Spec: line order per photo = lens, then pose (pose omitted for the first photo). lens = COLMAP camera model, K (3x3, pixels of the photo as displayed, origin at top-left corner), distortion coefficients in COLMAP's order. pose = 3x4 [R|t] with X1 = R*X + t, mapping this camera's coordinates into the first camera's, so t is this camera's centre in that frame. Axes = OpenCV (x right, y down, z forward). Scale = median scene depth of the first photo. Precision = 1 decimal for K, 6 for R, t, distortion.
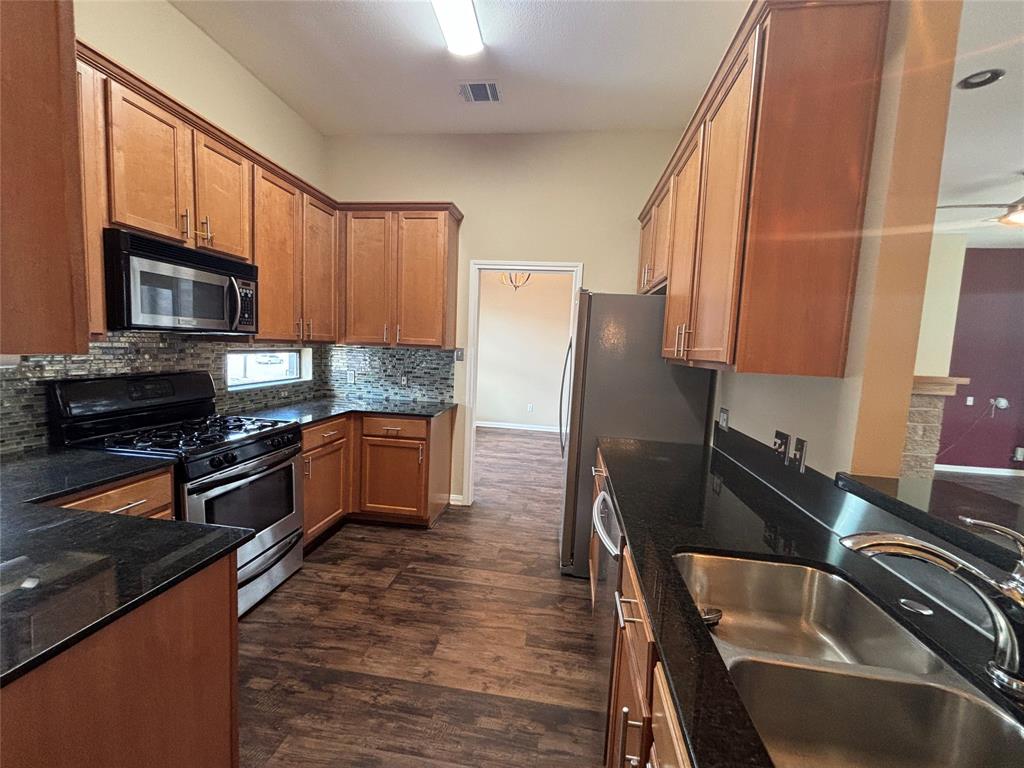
lens RADIAL K [[415.1, 0, 514.2], [0, 415.1, 381.1], [0, 0, 1]] dist [0.001588, 0.000557]
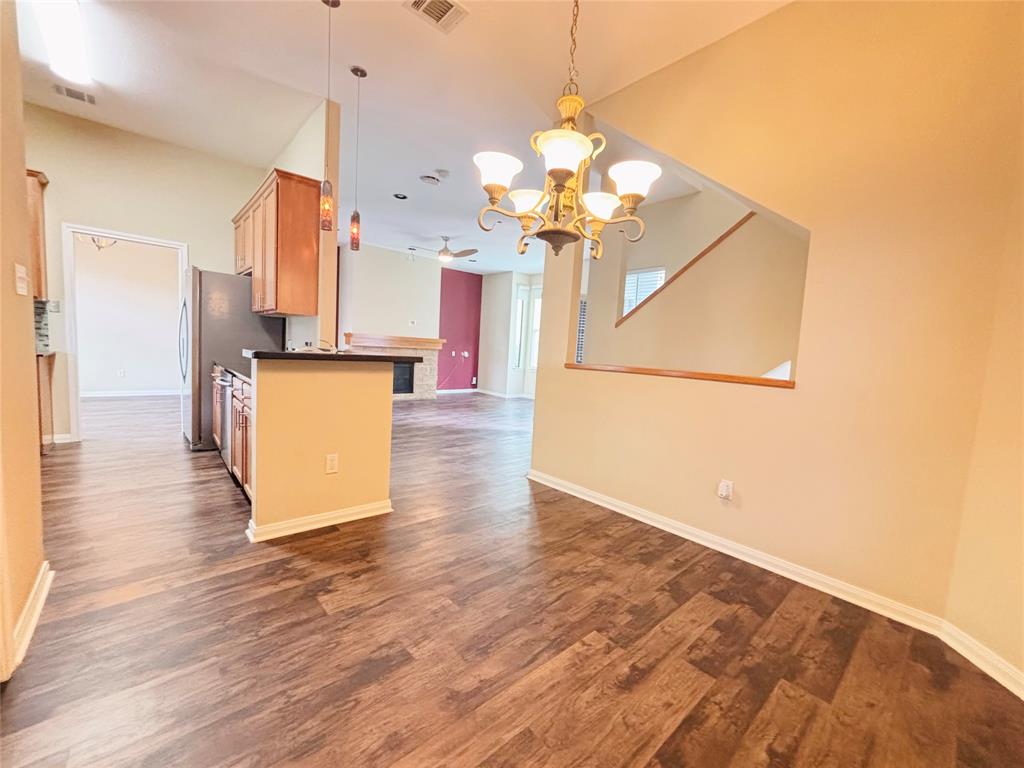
lens RADIAL K [[415.1, 0, 513.1], [0, 415.1, 386.7], [0, 0, 1]] dist [0.001588, 0.000557]
pose [[0.658585, -0.079109, 0.748336, -0.202844], [0.035349, 0.996613, 0.074245, 0.129525], [-0.751675, -0.022443, 0.659151, -0.773234]]
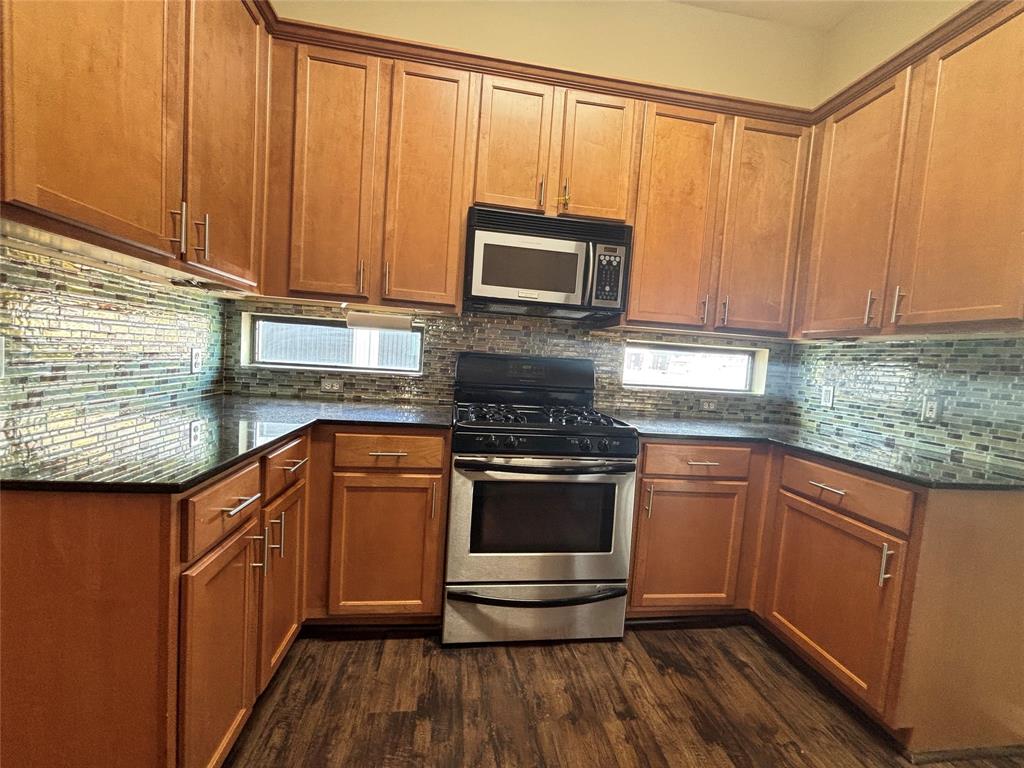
lens RADIAL K [[415.1, 0, 514.5], [0, 415.1, 381.6], [0, 0, 1]] dist [0.001588, 0.000557]
pose [[0.275649, 0.034528, -0.960638, 0.077688], [-0.135910, 0.990715, -0.003389, 0.041948], [0.951602, 0.131495, 0.277782, 0.495617]]
